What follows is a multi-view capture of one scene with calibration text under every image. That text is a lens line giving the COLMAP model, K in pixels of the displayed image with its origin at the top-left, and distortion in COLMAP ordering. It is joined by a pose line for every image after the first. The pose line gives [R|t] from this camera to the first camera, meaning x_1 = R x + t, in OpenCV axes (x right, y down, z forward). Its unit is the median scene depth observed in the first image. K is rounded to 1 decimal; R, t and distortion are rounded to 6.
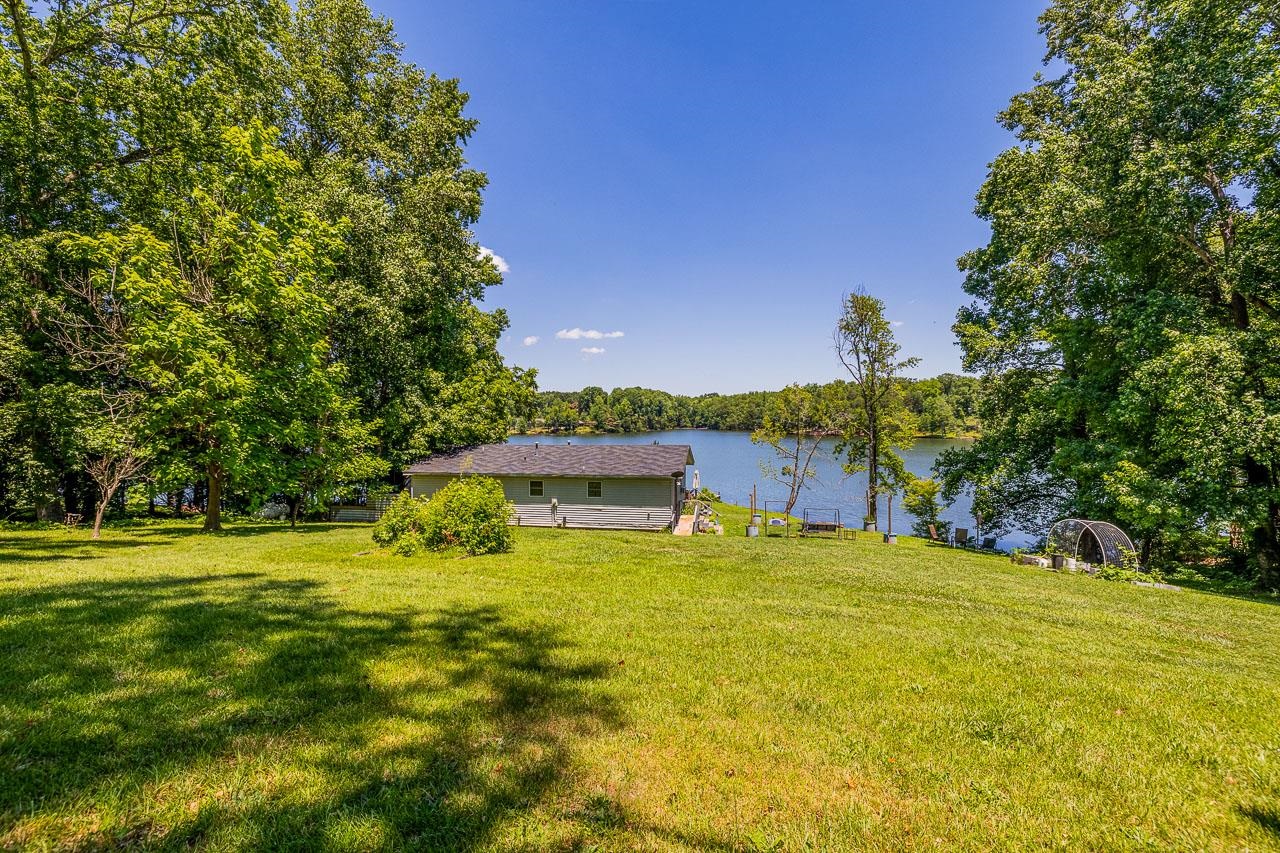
lens RADIAL K [[534.8, 0, 631.6], [0, 534.8, 419.3], [0, 0, 1]] dist [0.000413, -0.000184]
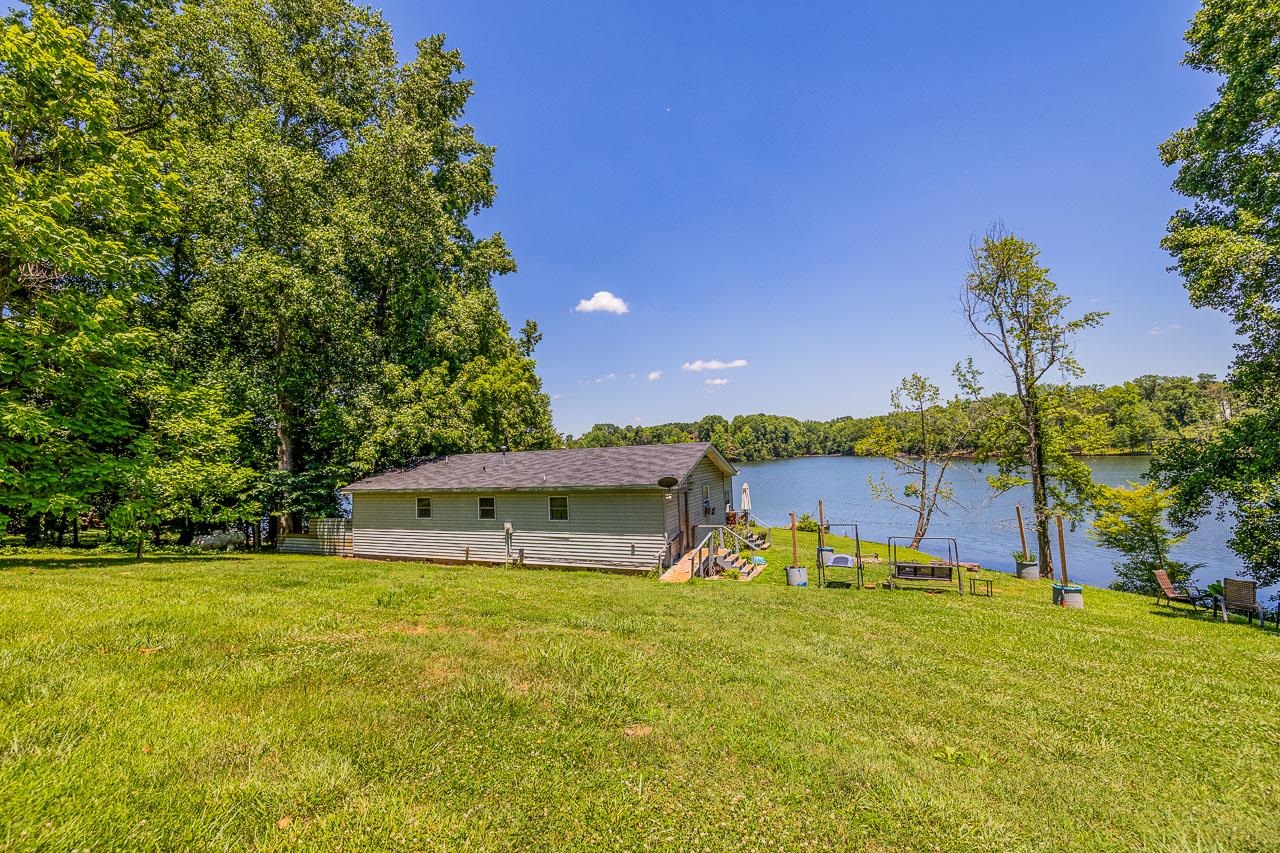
lens RADIAL K [[534.8, 0, 631.6], [0, 534.8, 419.3], [0, 0, 1]] dist [0.000413, -0.000184]
pose [[0.971000, -0.048996, -0.234004, 0.113342], [0.034705, 0.997294, -0.064806, 0.039710], [0.236546, 0.054806, 0.970073, 0.216578]]
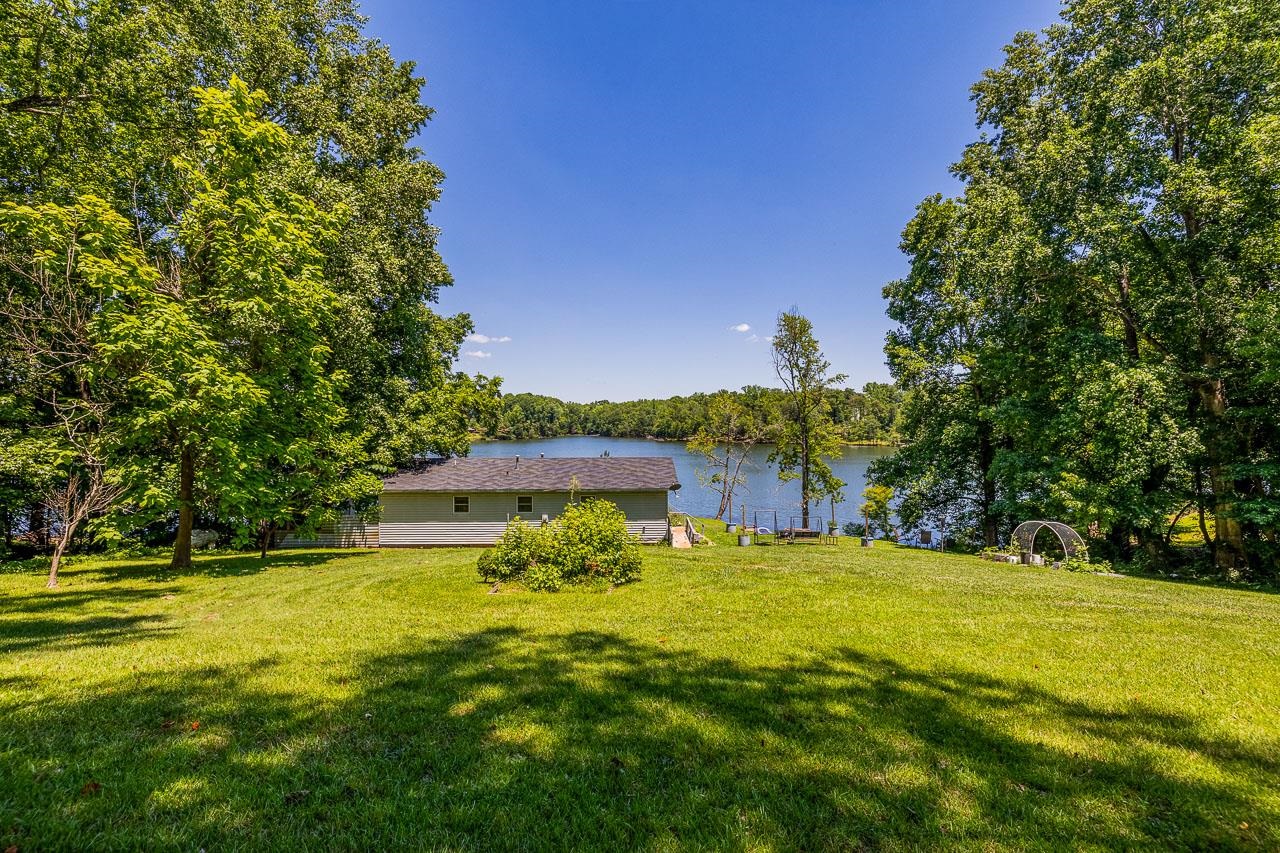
lens RADIAL K [[533.8, 0, 630.7], [0, 533.8, 422.4], [0, 0, 1]] dist [-0.000719, -0.000131]
pose [[0.977828, 0.005449, 0.209339, -0.120452], [-0.004107, 0.999968, -0.006846, -0.007014], [-0.209370, 0.005835, 0.977819, 0.018575]]
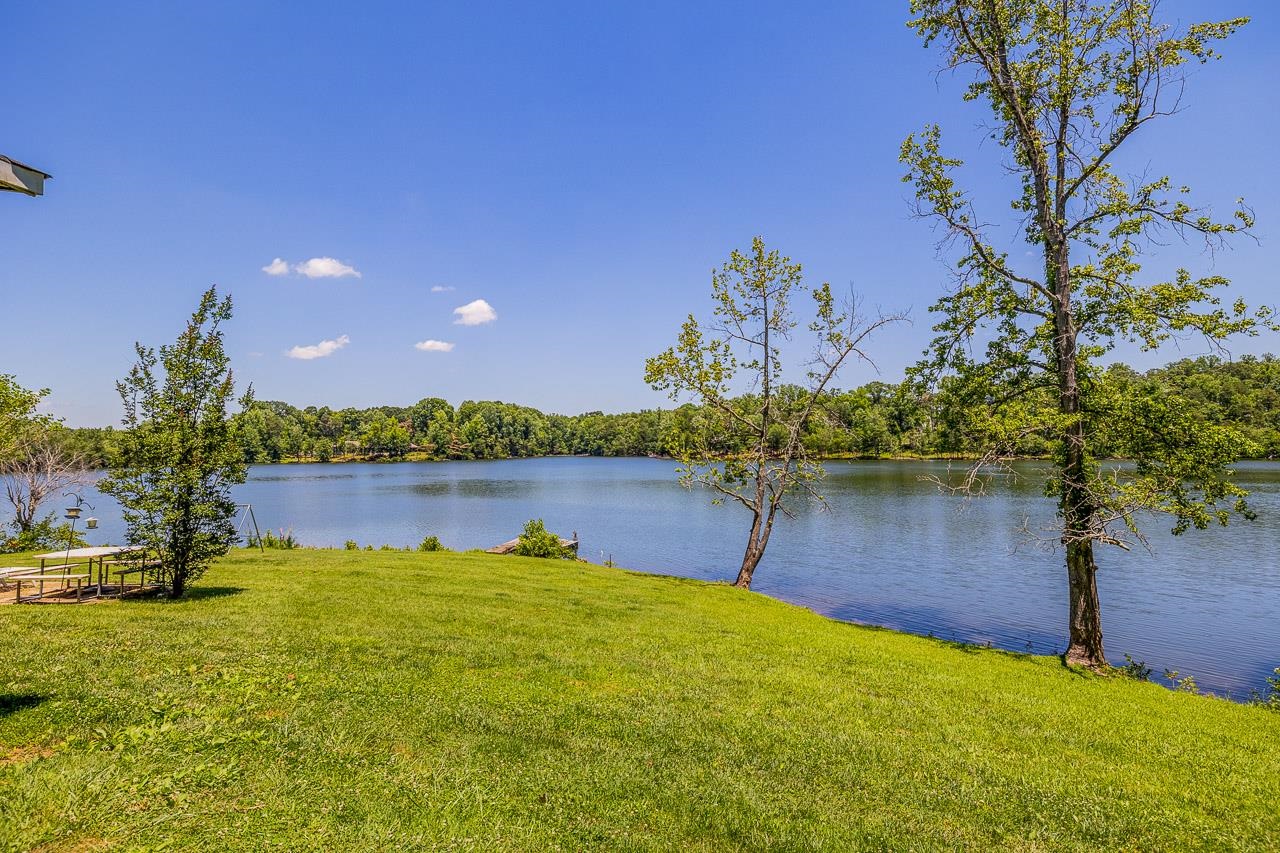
lens RADIAL K [[644.9, 0, 638.9], [0, 644.9, 406.7], [0, 0, 1]] dist [-0.004946, -0.000511]
pose [[0.977311, 0.009644, 0.211590, 0.158197], [0.004501, 0.997792, -0.066267, 0.104872], [-0.211761, 0.065716, 0.975110, 0.722668]]
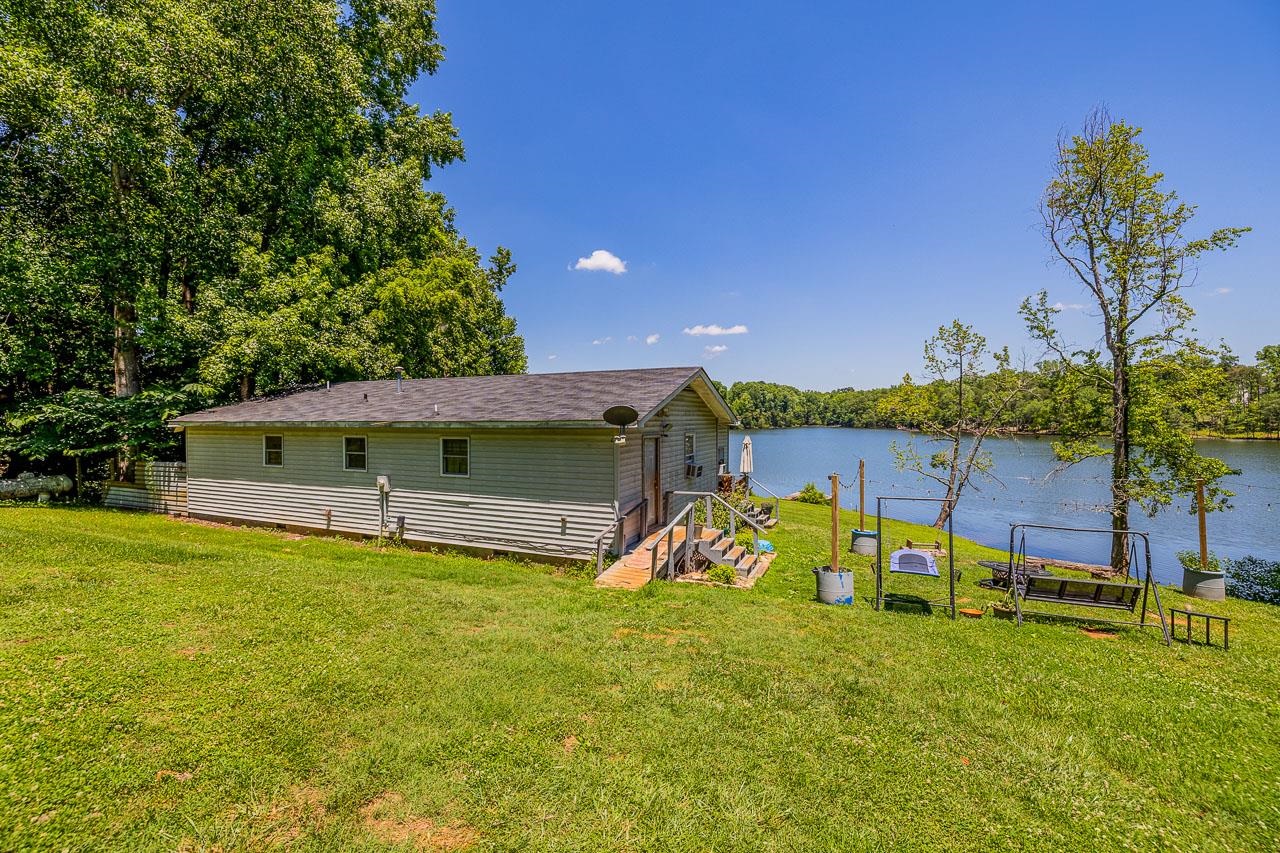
lens RADIAL K [[539.3, 0, 631.0], [0, 539.3, 428.1], [0, 0, 1]] dist [0.003619, -0.002861]
pose [[0.972883, 0.007735, -0.231166, 0.103559], [-0.003735, 0.999836, 0.017734, 0.060778], [0.231266, -0.016389, 0.972753, 0.371228]]
